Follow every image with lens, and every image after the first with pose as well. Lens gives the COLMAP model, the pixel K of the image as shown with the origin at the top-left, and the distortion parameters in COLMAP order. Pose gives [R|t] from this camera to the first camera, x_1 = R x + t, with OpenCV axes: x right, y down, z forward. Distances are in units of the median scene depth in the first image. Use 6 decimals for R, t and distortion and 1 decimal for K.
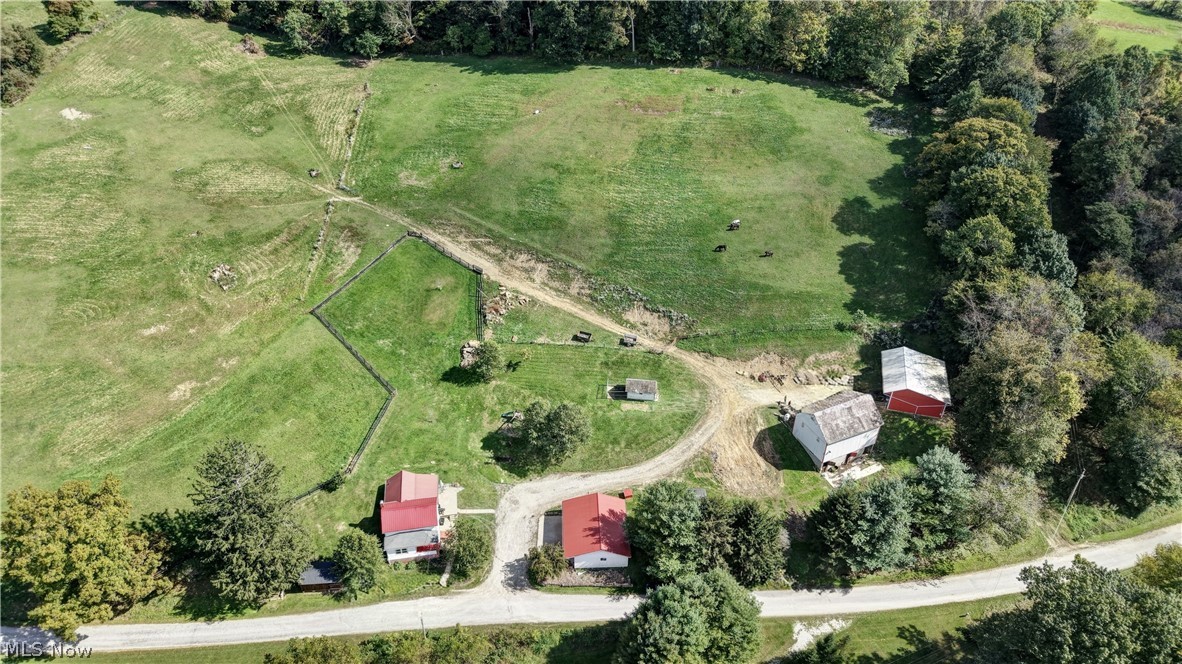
lens RADIAL K [[826.3, 0, 591.0], [0, 826.3, 332.0], [0, 0, 1]] dist [0.012881, -0.001159]
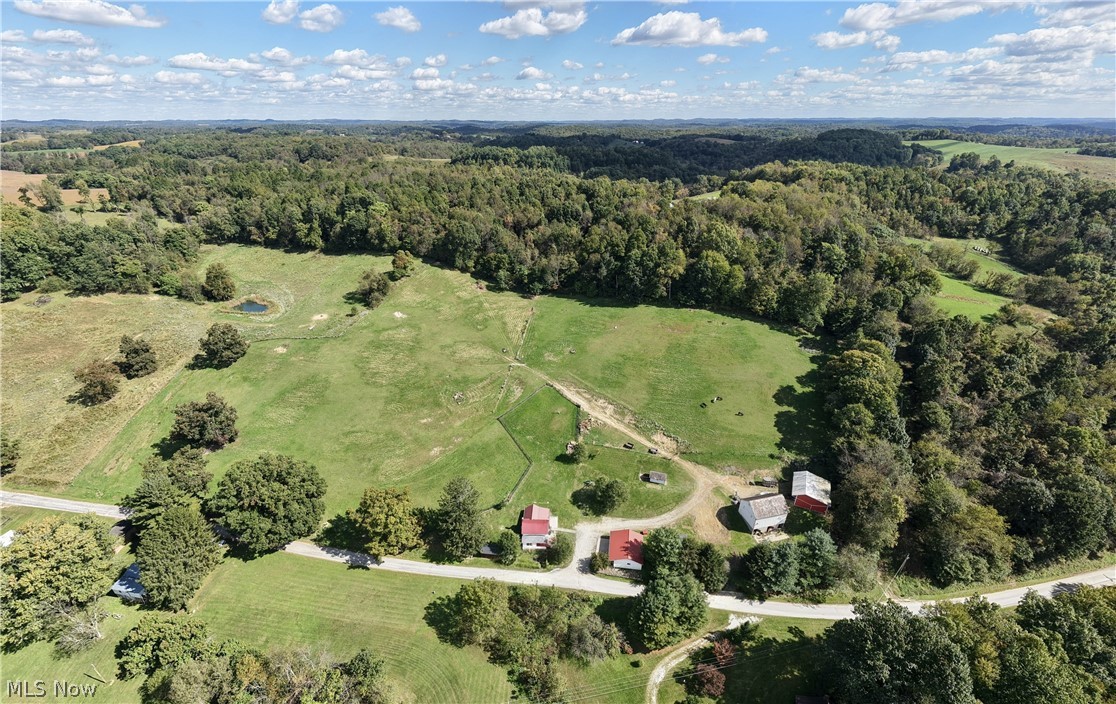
lens RADIAL K [[539.1, 0, 541.2], [0, 539.1, 350.7], [0, 0, 1]] dist [0.001046, 0.000091]
pose [[0.976463, 0.075626, -0.201990, 0.026907], [-0.105291, 0.984479, -0.140408, -0.016267], [0.188236, 0.158371, 0.969271, -0.314044]]
